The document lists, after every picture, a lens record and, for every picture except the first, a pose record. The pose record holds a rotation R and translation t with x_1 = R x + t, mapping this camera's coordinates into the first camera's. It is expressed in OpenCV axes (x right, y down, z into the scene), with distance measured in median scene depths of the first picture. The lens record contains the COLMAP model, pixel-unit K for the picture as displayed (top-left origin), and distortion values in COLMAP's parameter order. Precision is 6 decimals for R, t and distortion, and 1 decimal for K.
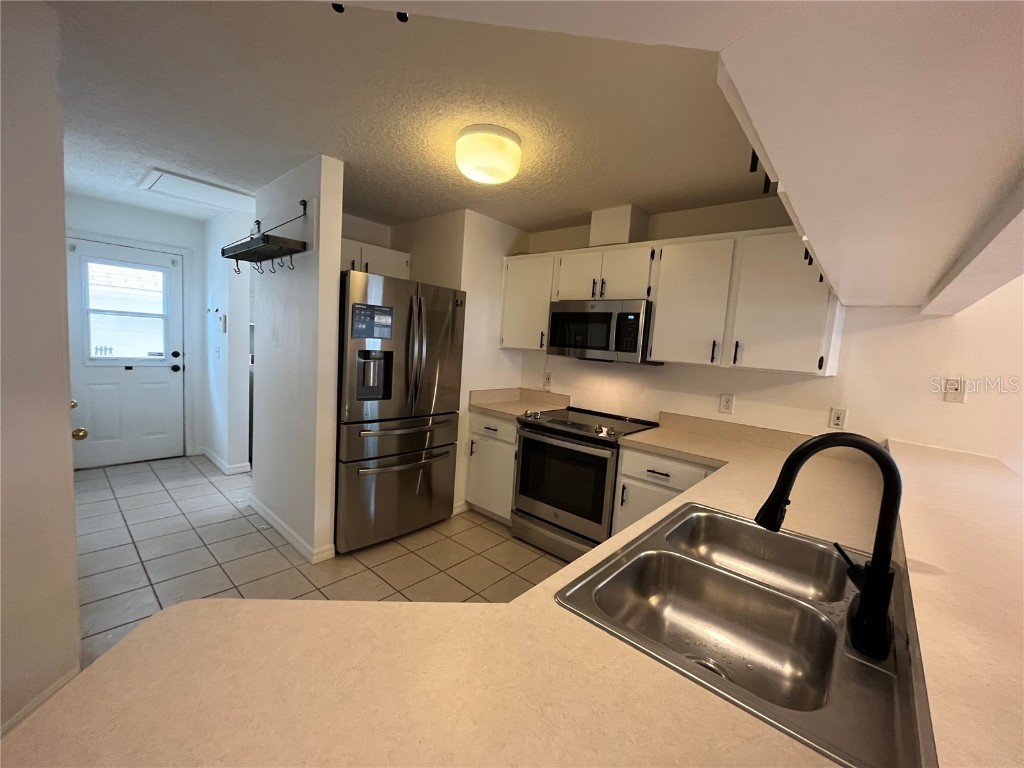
lens RADIAL K [[411.9, 0, 513.2], [0, 411.9, 383.1], [0, 0, 1]] dist [-0.000159, -0.000012]
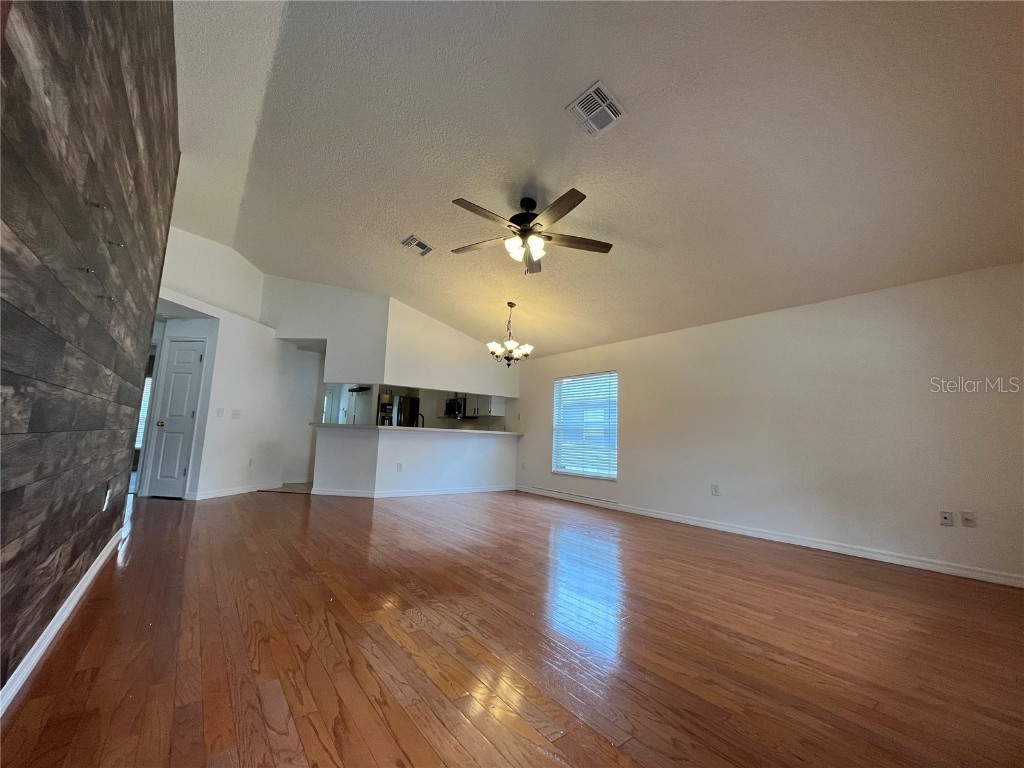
lens RADIAL K [[411.9, 0, 512.6], [0, 411.9, 385.4], [0, 0, 1]] dist [-0.000159, -0.000012]
pose [[0.980795, -0.059306, -0.185805, 1.244711], [0.013072, 0.970496, -0.240764, 0.473916], [0.194602, 0.233711, 0.952633, -1.966107]]
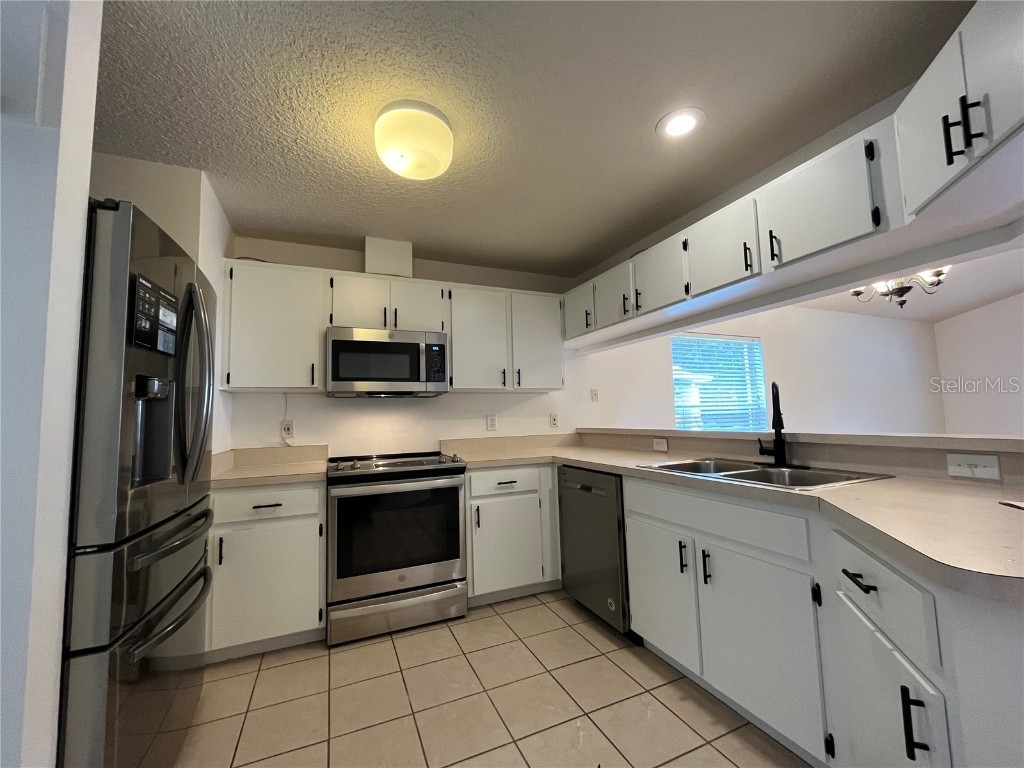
lens RADIAL K [[411.9, 0, 513.2], [0, 411.9, 384.2], [0, 0, 1]] dist [-0.000159, -0.000012]
pose [[0.422541, -0.008814, 0.906301, -0.540941], [0.146330, 0.987497, -0.058620, 0.017090], [-0.894453, 0.157389, 0.418548, 0.382829]]
